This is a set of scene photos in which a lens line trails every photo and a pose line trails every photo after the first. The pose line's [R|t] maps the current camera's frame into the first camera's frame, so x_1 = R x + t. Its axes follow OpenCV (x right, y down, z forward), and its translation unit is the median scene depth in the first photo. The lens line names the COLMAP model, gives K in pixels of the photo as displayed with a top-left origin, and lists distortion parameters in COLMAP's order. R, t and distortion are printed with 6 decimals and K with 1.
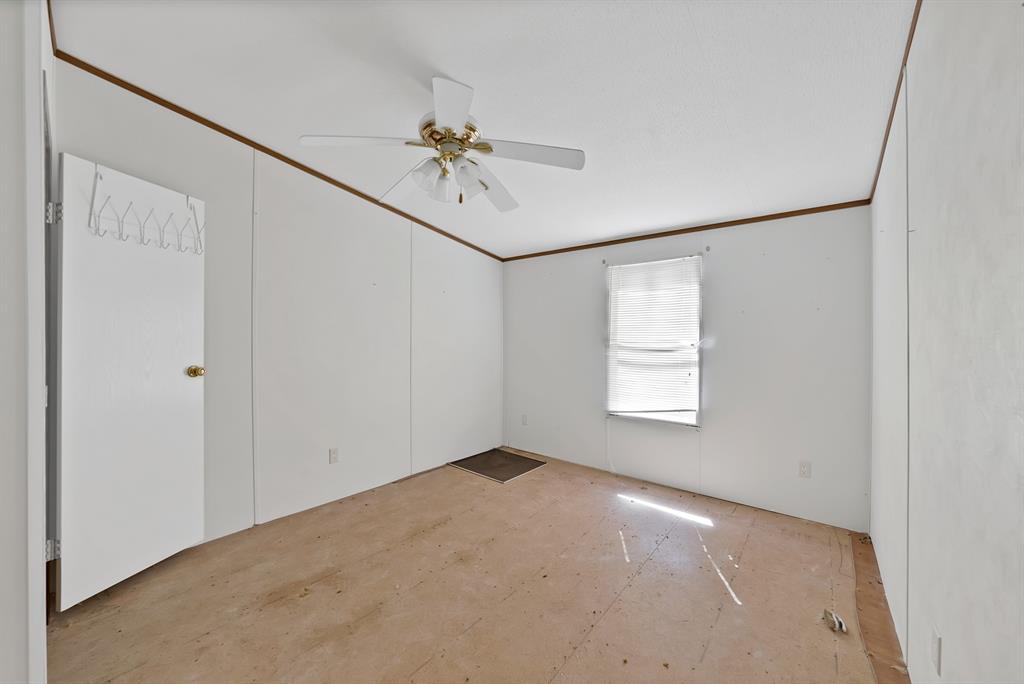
lens RADIAL K [[377.1, 0, 508.6], [0, 377.1, 337.6], [0, 0, 1]] dist [-0.001566, 0.000008]
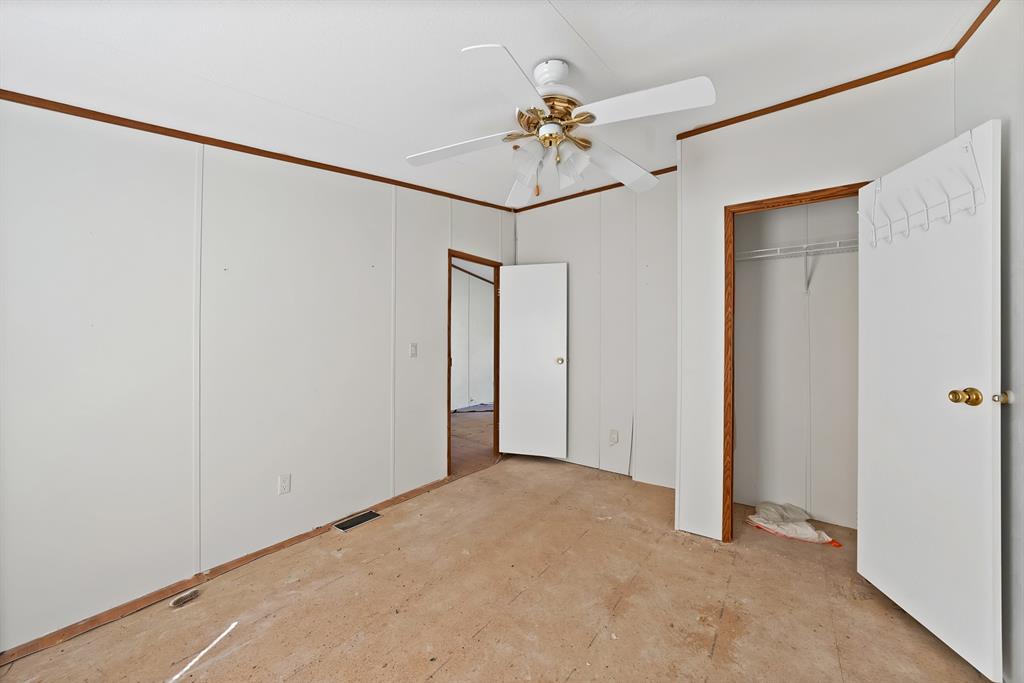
lens RADIAL K [[377.1, 0, 510.5], [0, 377.1, 342.5], [0, 0, 1]] dist [-0.001566, 0.000008]
pose [[-0.997485, -0.002183, -0.070837, -0.002971], [-0.002663, 0.999974, 0.006679, -0.000949], [0.070821, 0.006851, -0.997466, 1.977477]]
